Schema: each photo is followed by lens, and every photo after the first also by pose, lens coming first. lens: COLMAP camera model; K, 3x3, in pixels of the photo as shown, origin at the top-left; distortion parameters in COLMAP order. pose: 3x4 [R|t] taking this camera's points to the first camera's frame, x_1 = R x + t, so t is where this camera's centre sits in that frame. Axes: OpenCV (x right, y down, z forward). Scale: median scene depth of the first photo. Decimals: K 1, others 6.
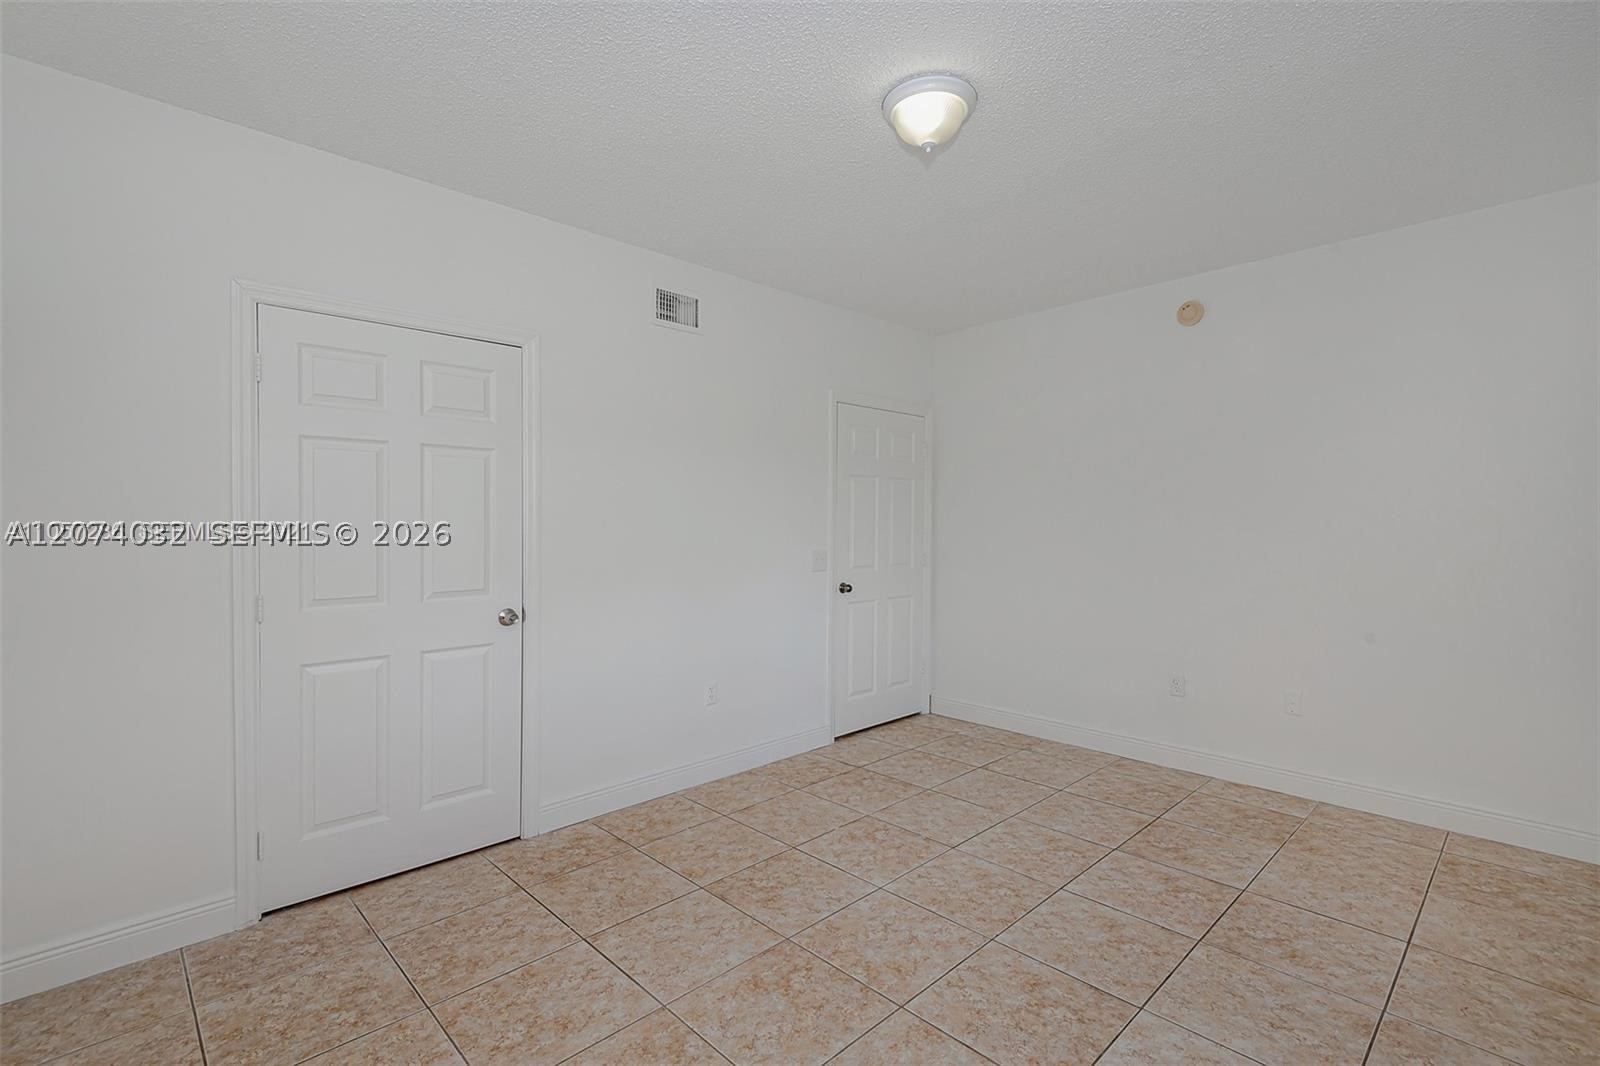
lens RADIAL K [[727.9, 0, 810.0], [0, 727.9, 529.0], [0, 0, 1]] dist [0.010818, -0.000397]
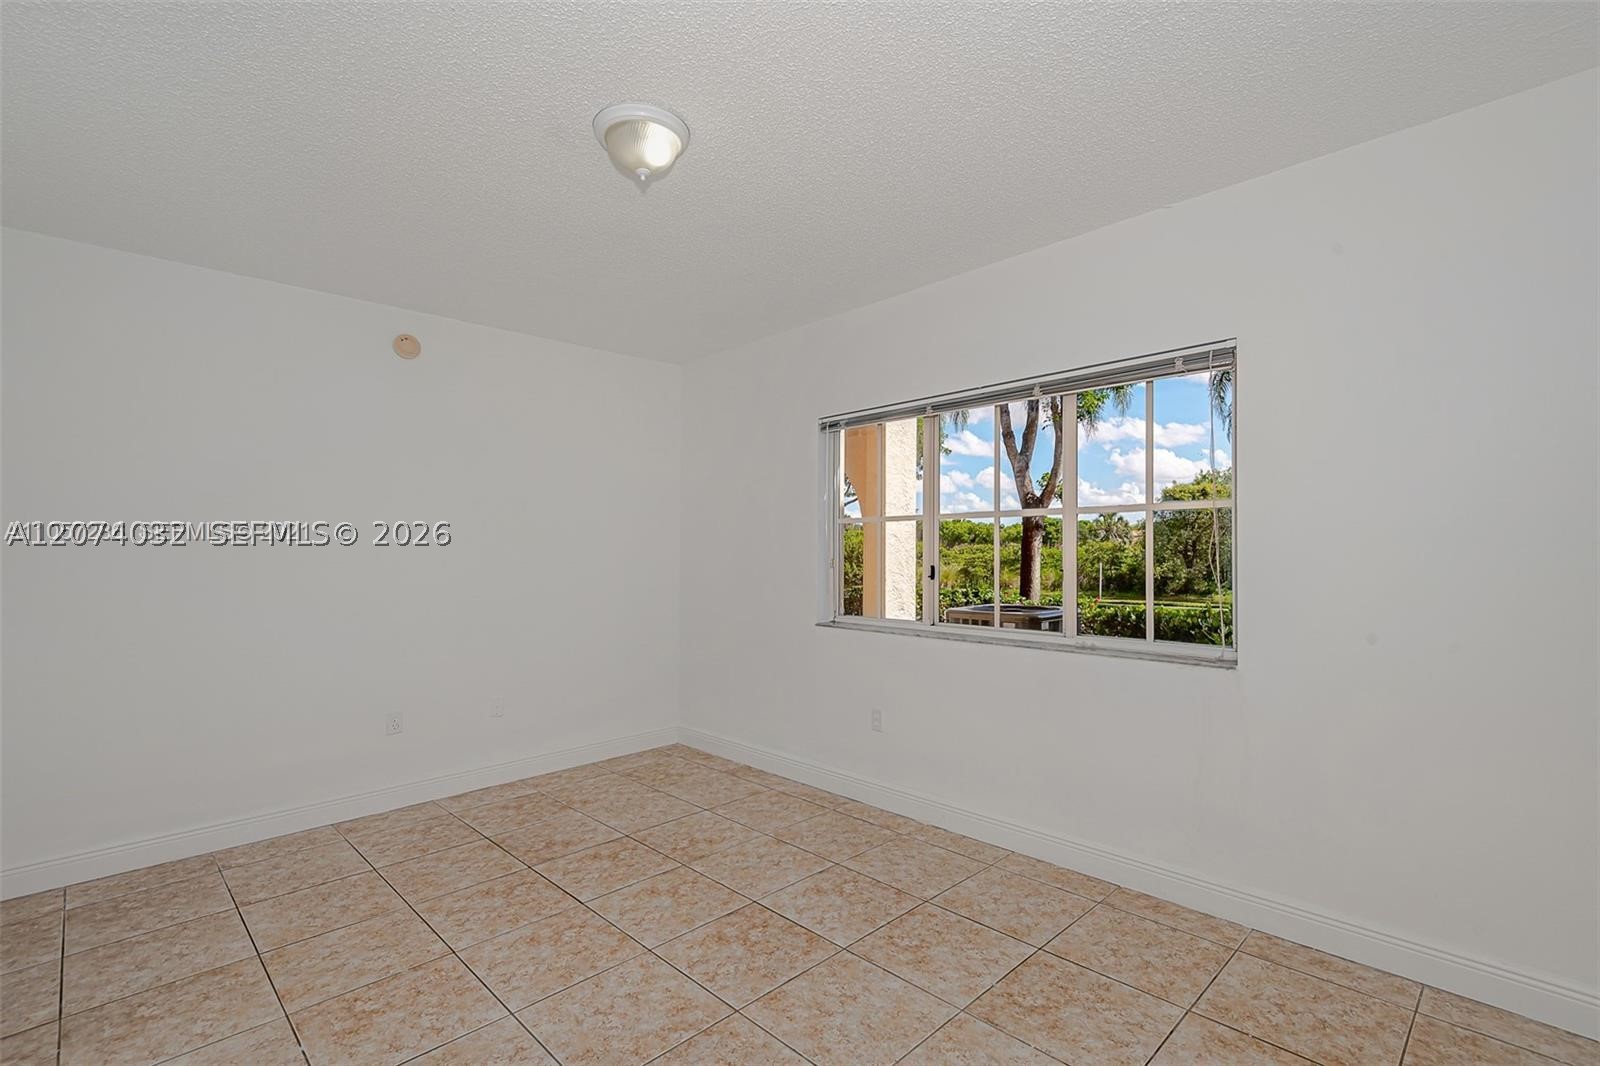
lens RADIAL K [[733.7, 0, 799.6], [0, 733.7, 557.5], [0, 0, 1]] dist [0.001008, -0.000240]
pose [[-0.003512, -0.010459, 0.999939, -0.571295], [0.017100, 0.999798, 0.010517, -0.009924], [-0.999848, 0.017136, -0.003332, 0.548873]]
